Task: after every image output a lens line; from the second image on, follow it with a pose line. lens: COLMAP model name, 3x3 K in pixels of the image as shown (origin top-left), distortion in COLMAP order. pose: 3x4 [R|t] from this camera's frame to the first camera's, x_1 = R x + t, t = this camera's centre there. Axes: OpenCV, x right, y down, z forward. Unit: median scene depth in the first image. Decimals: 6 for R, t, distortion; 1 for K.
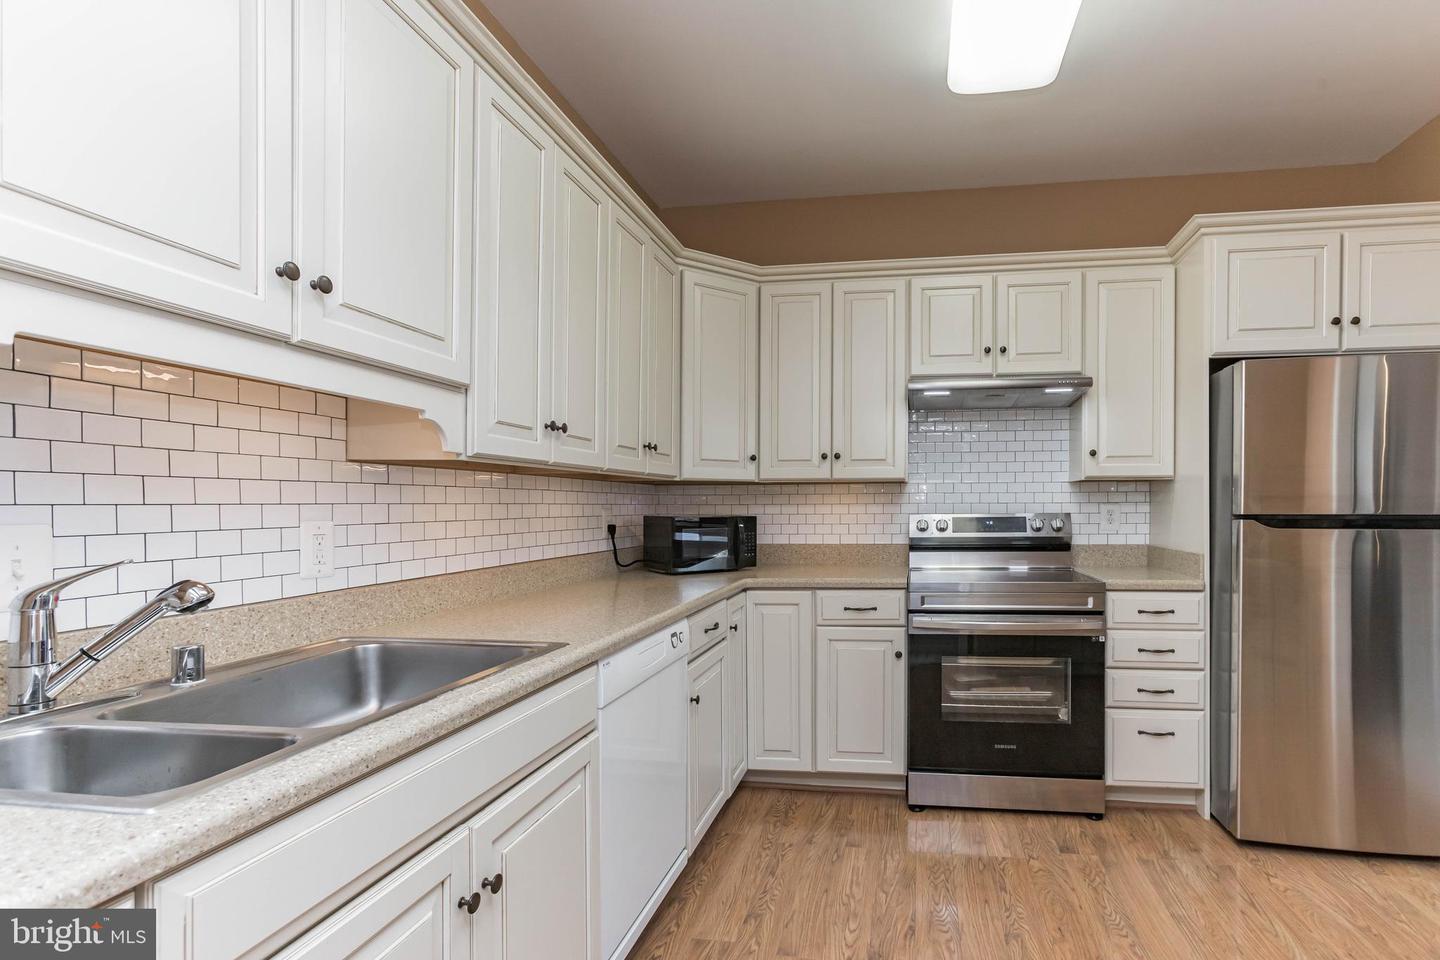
lens RADIAL K [[696.5, 0, 810.2], [0, 696.5, 511.7], [0, 0, 1]] dist [-0.001099, -0.000291]
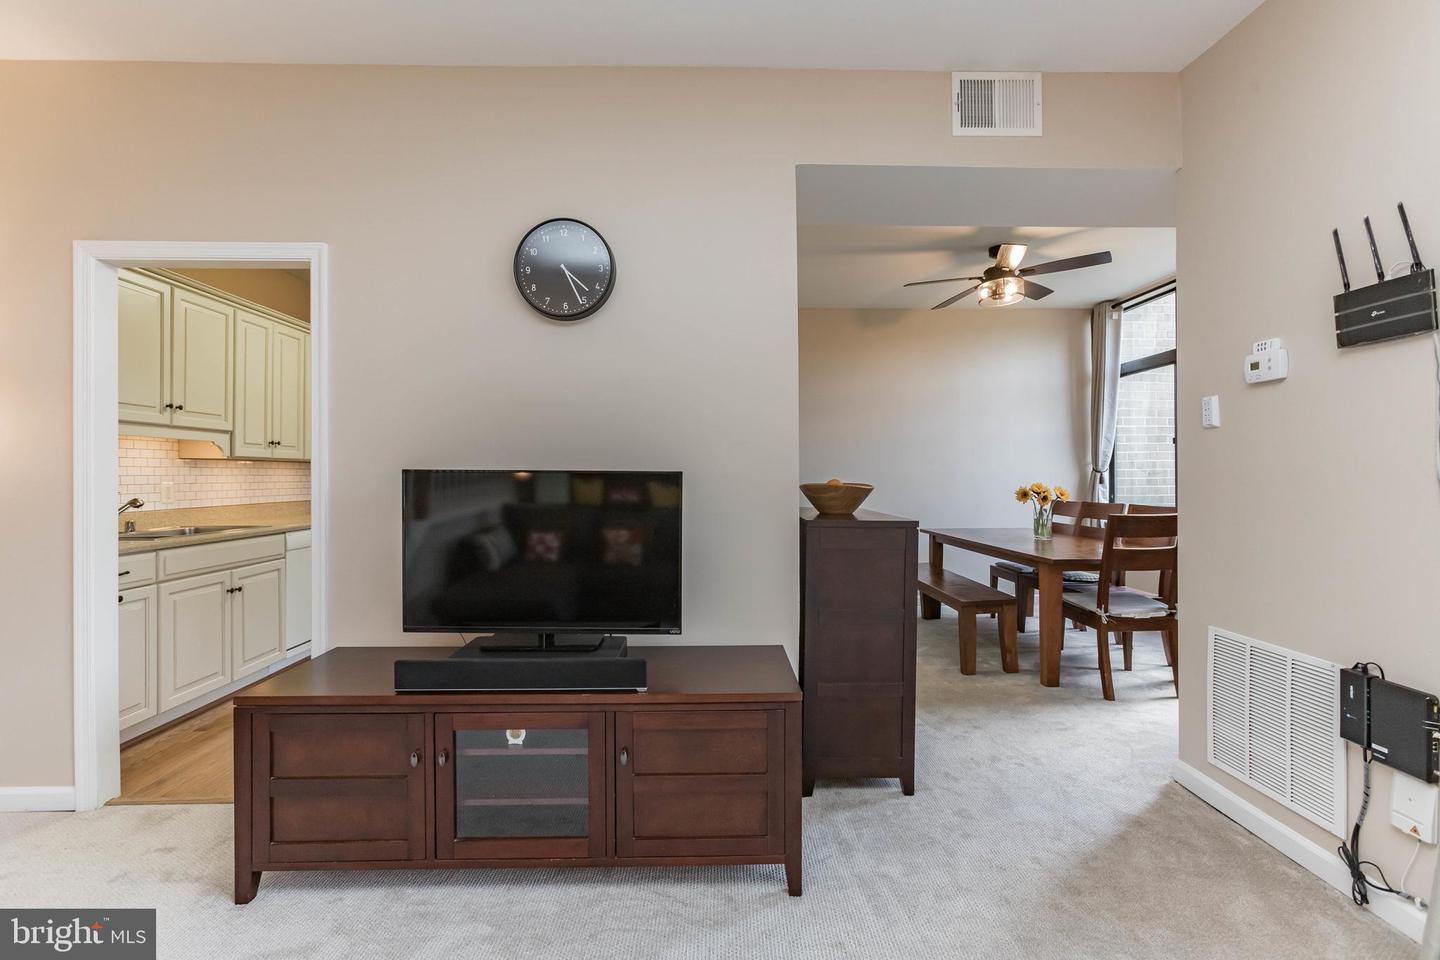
lens RADIAL K [[642.1, 0, 714.9], [0, 642.1, 478.6], [0, 0, 1]] dist [0.000877, 0.000840]
pose [[0.984522, -0.001061, 0.175256, 0.566632], [0.001883, 0.999988, -0.004525, 0.009744], [-0.175249, 0.004785, 0.984512, -1.101548]]
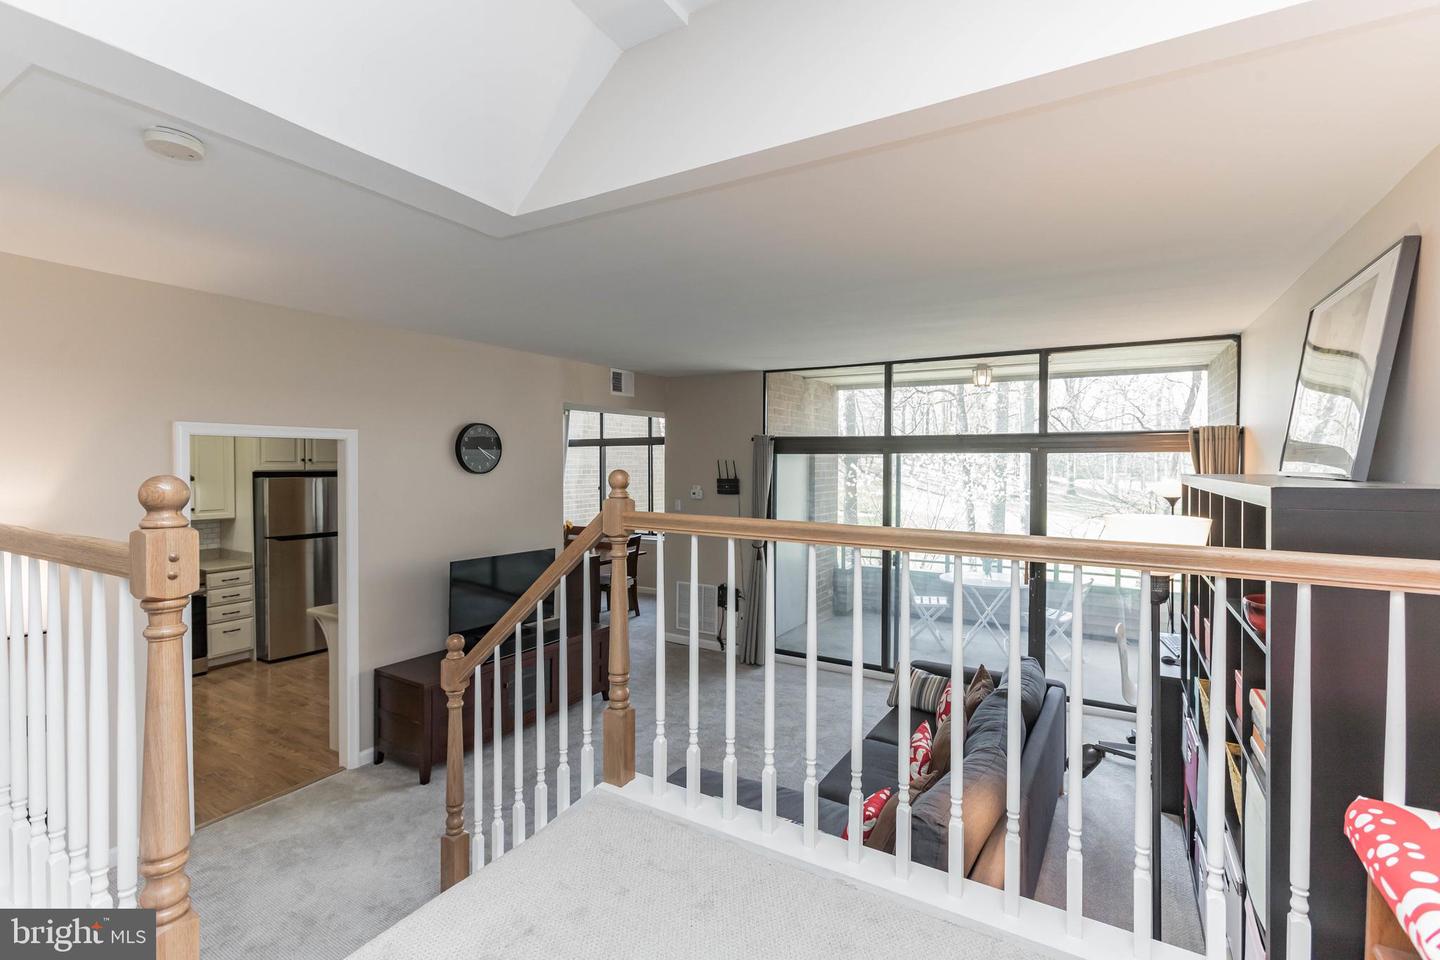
lens RADIAL K [[642.1, 0, 726.9], [0, 642.1, 481.4], [0, 0, 1]] dist [0.000877, 0.000840]
pose [[0.381432, -0.022418, 0.924125, -0.944547], [0.004532, 0.999739, 0.022382, -0.249666], [-0.924386, -0.004349, 0.381434, -1.507088]]
